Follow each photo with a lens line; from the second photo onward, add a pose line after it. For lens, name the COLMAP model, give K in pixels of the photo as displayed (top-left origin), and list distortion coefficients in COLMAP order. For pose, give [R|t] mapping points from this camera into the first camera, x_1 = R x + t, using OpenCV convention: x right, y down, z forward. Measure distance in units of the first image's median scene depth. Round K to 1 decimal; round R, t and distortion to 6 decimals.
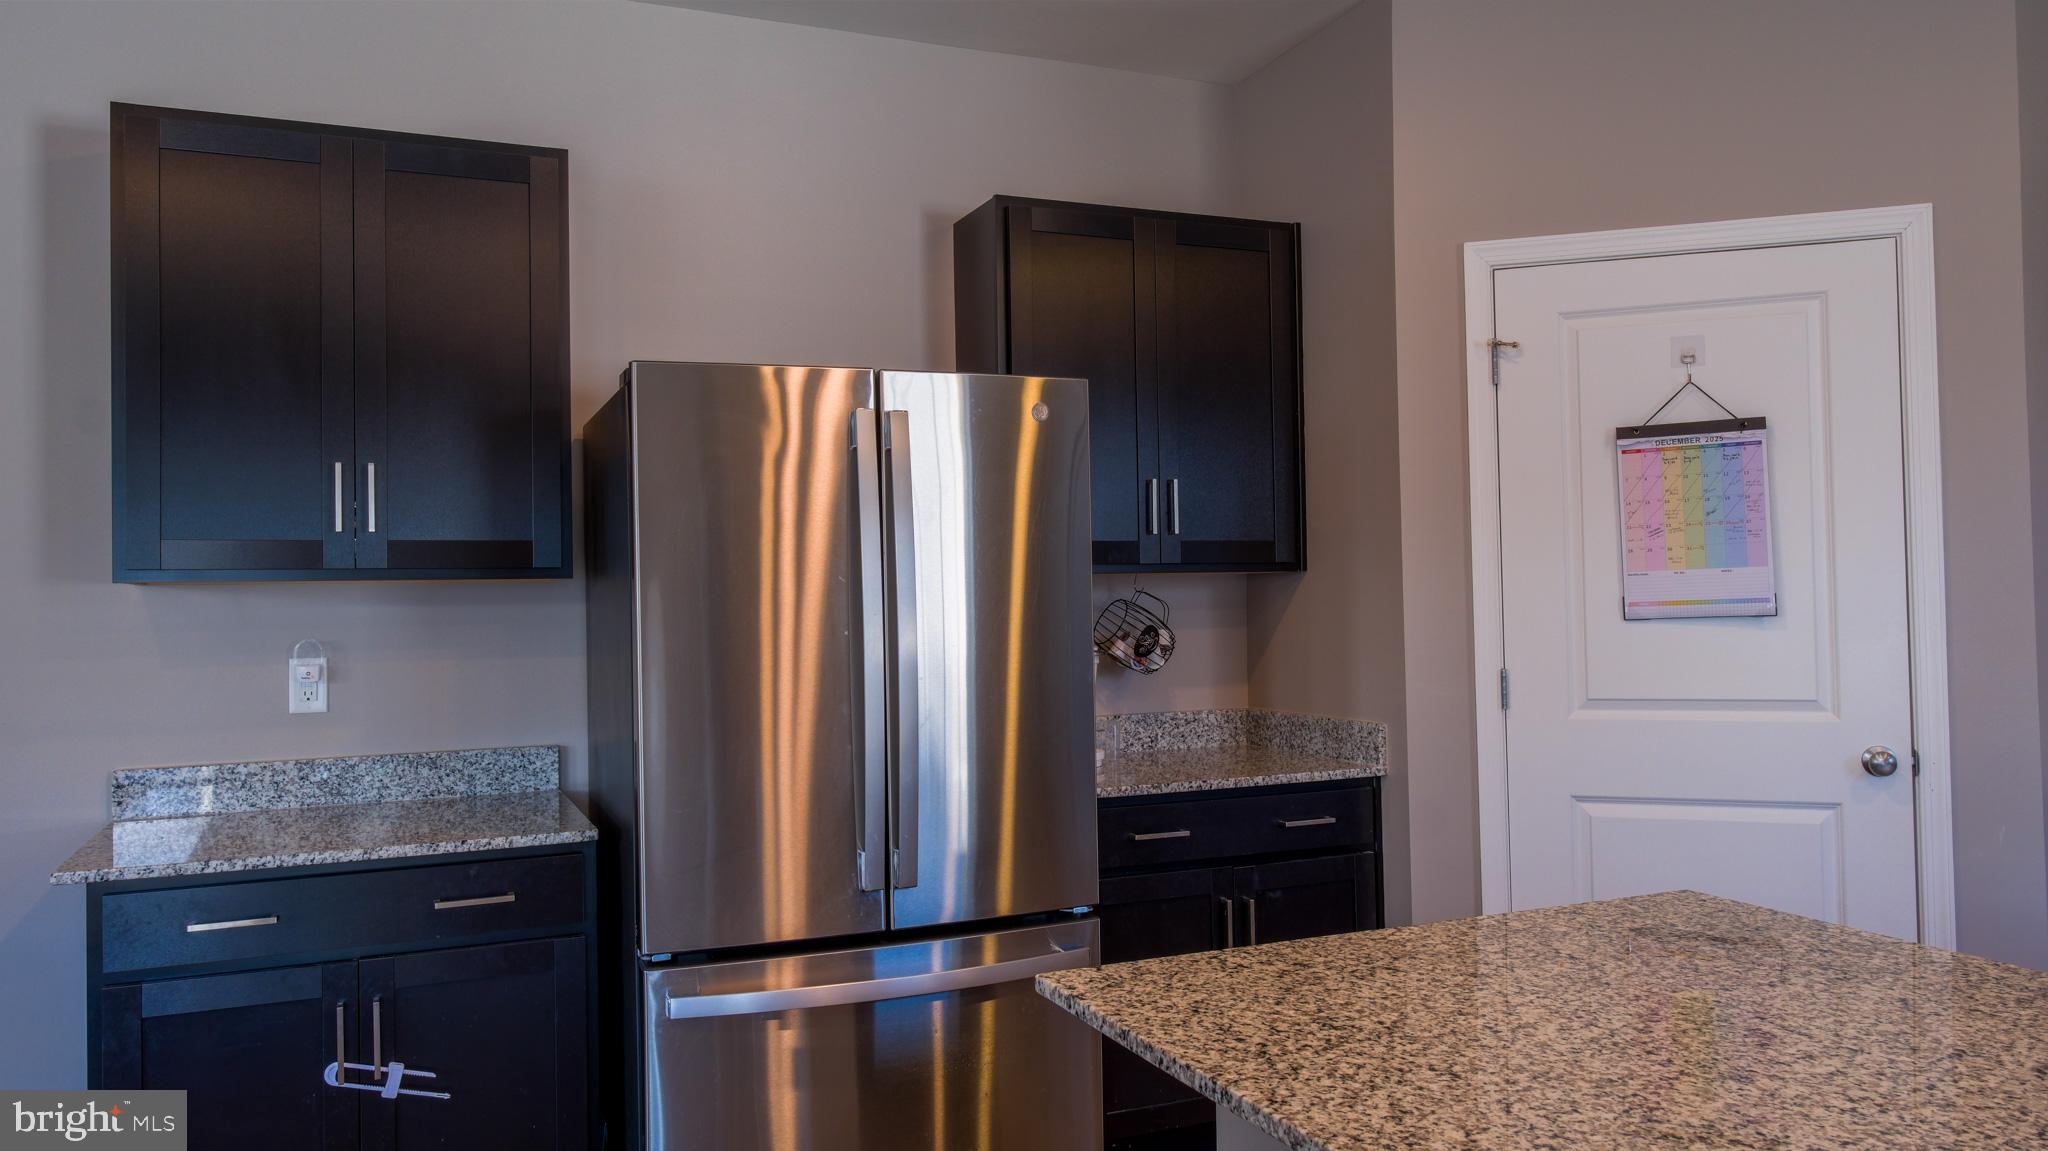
lens RADIAL K [[1504.2, 0, 1038.2], [0, 1504.2, 568.7], [0, 0, 1]] dist [0.005081, -0.000850]
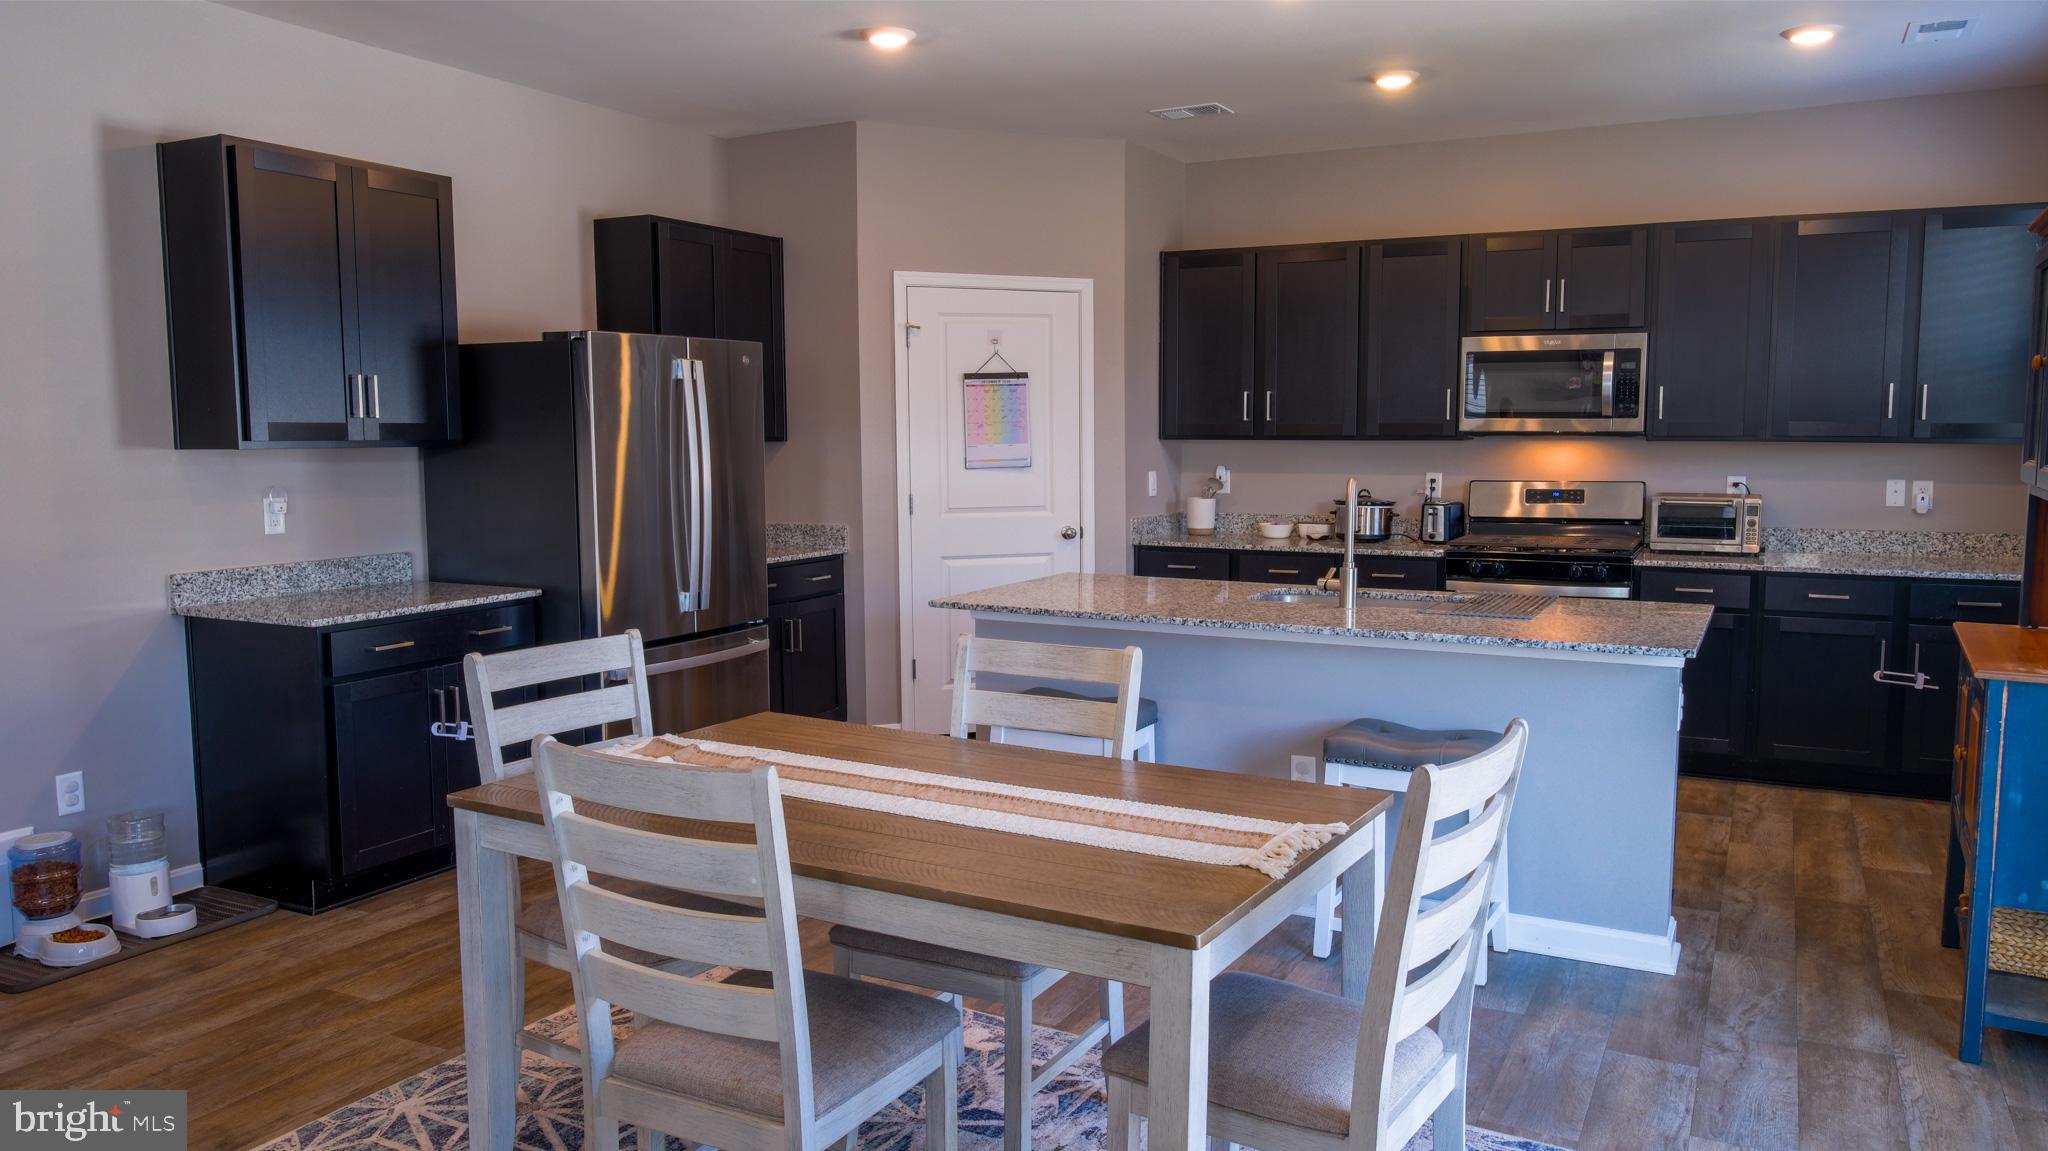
lens RADIAL K [[1511.8, 0, 1020.6], [0, 1511.8, 633.2], [0, 0, 1]] dist [-0.004065, -0.007236]
pose [[0.775473, -0.071972, 0.627265, -0.861201], [-0.018500, 0.990465, 0.136516, -0.026807], [-0.631110, -0.117469, 0.766748, -0.649877]]
